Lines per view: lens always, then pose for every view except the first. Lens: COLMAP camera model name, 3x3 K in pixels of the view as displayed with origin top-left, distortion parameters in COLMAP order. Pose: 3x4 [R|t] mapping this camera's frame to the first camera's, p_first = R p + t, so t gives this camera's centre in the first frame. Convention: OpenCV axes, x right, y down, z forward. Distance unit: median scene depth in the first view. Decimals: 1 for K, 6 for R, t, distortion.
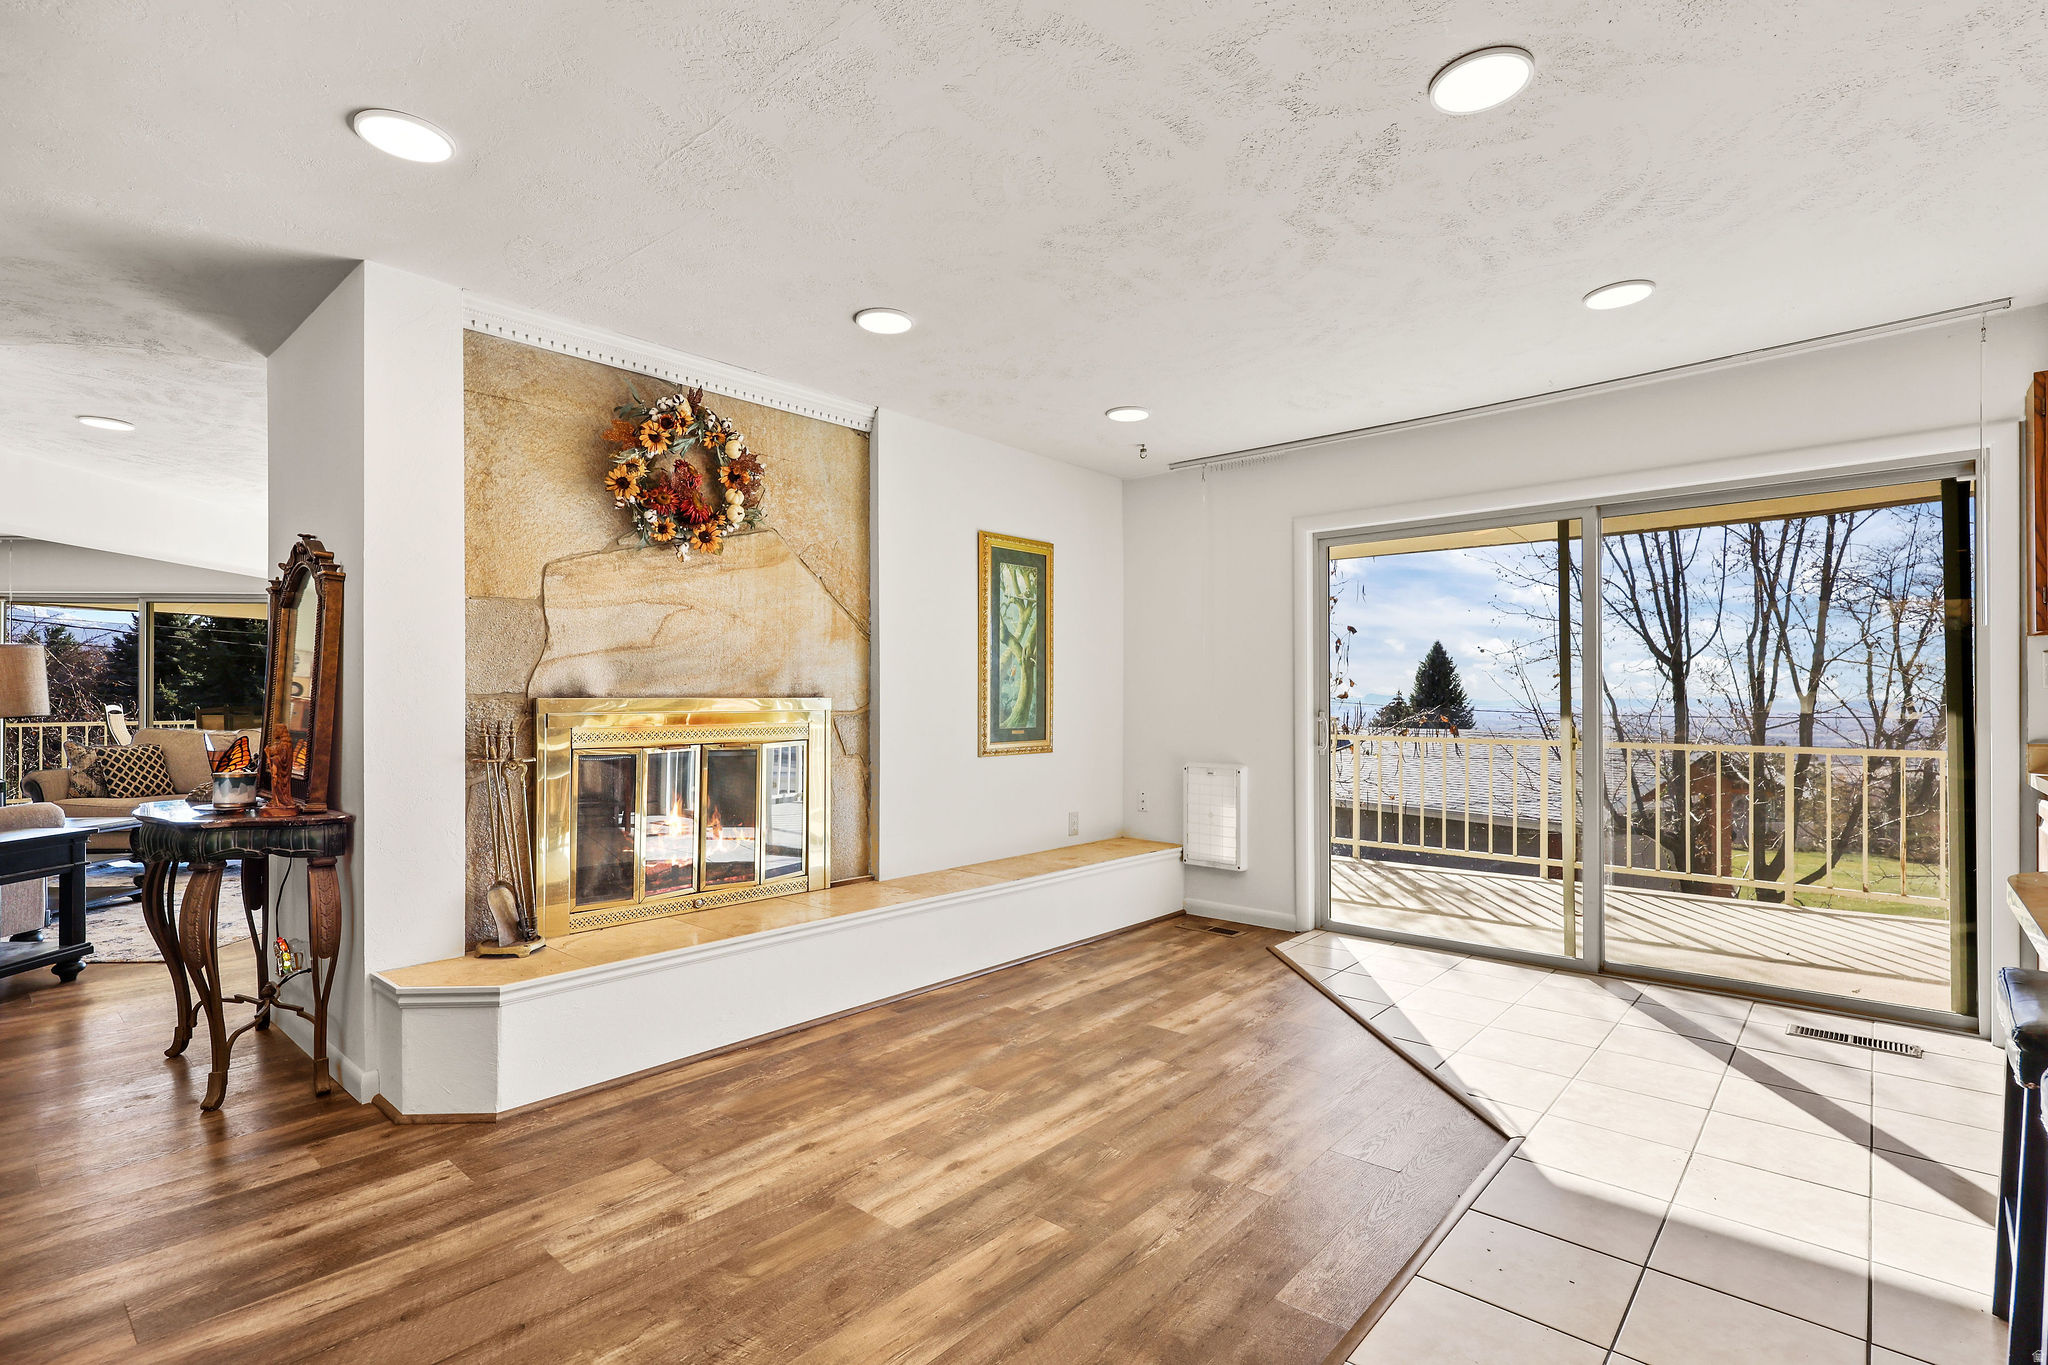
lens RADIAL K [[967.8, 0, 1022.1], [0, 967.8, 694.4], [0, 0, 1]] dist [0.000463, 0.000255]
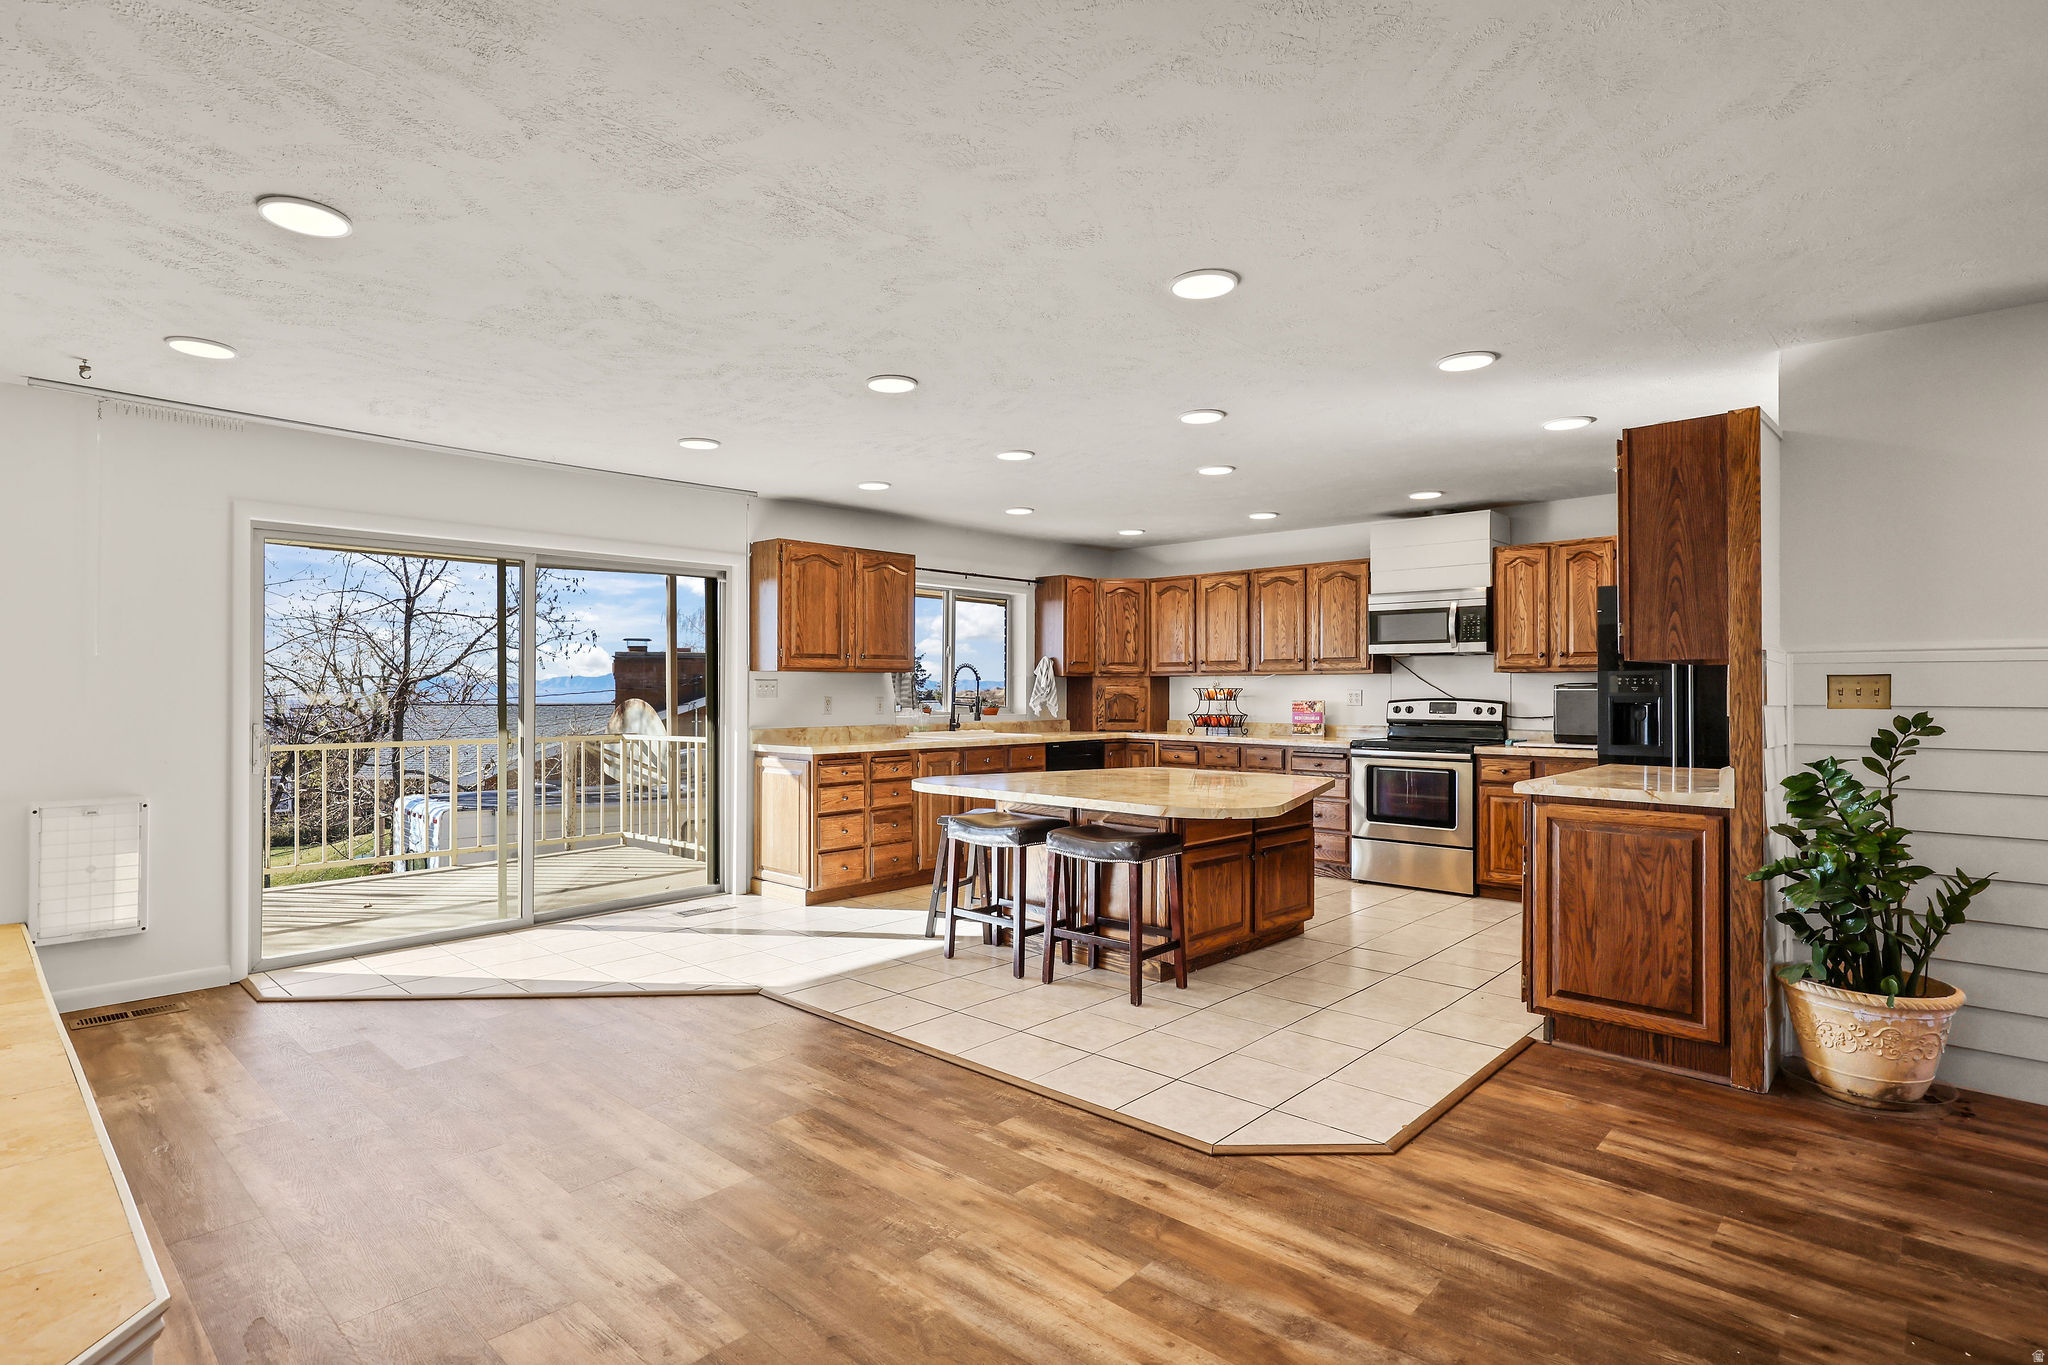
lens RADIAL K [[1018.8, 0, 1010.4], [0, 1018.8, 684.2], [0, 0, 1]] dist [0.003029, 0.000477]
pose [[0.024692, 0.005499, 0.999680, -0.734557], [-0.006274, 0.999966, -0.005345, -0.022425], [-0.999675, -0.006140, 0.024726, 0.356461]]
